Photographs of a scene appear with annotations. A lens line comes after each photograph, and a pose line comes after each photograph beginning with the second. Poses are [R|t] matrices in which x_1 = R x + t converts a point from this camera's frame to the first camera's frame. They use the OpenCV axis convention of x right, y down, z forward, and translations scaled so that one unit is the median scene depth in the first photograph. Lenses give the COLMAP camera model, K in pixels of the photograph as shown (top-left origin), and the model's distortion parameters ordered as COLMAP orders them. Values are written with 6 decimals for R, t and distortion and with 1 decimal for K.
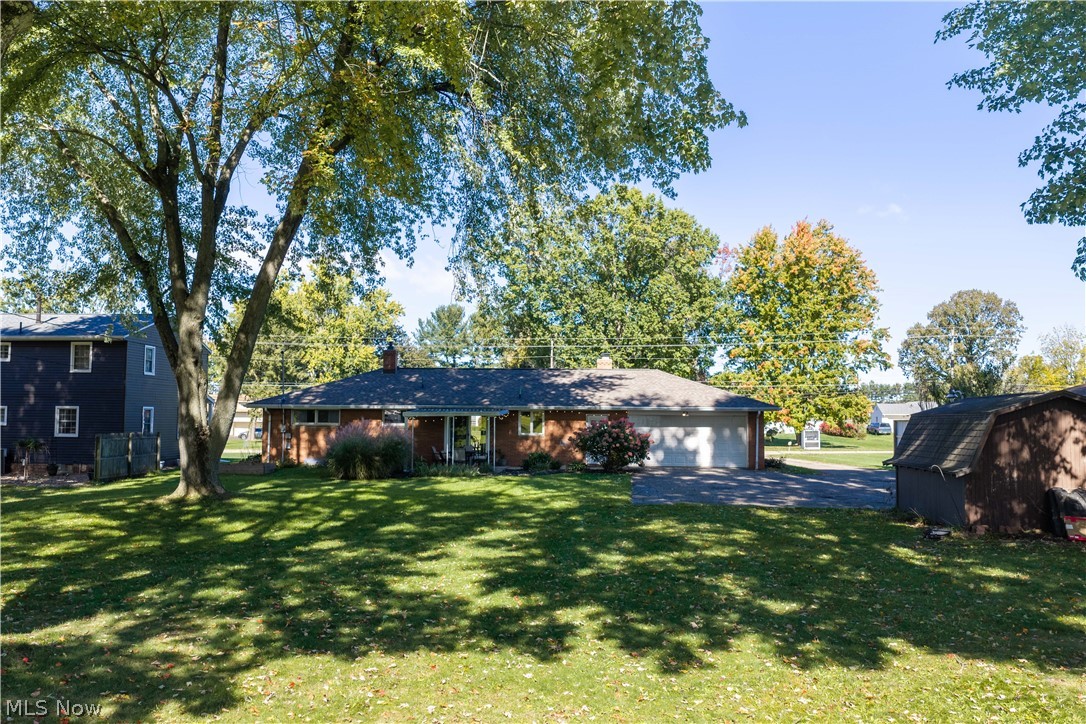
lens RADIAL K [[896.8, 0, 525.8], [0, 896.8, 388.3], [0, 0, 1]] dist [0.023618, -0.053795]
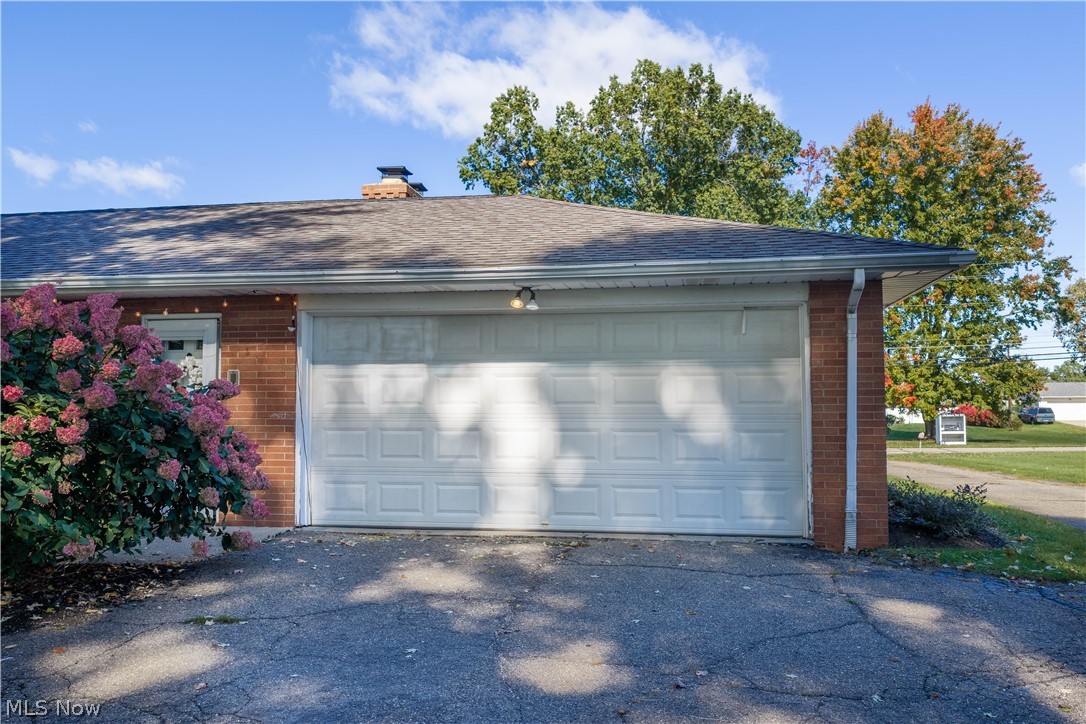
lens RADIAL K [[896.8, 0, 544.8], [0, 896.8, 363.9], [0, 0, 1]] dist [0.023618, -0.053795]
pose [[0.995703, -0.012713, -0.091722, 0.081780], [0.010708, 0.999694, -0.022318, 0.019975], [0.091978, 0.021240, 0.995534, 0.311836]]
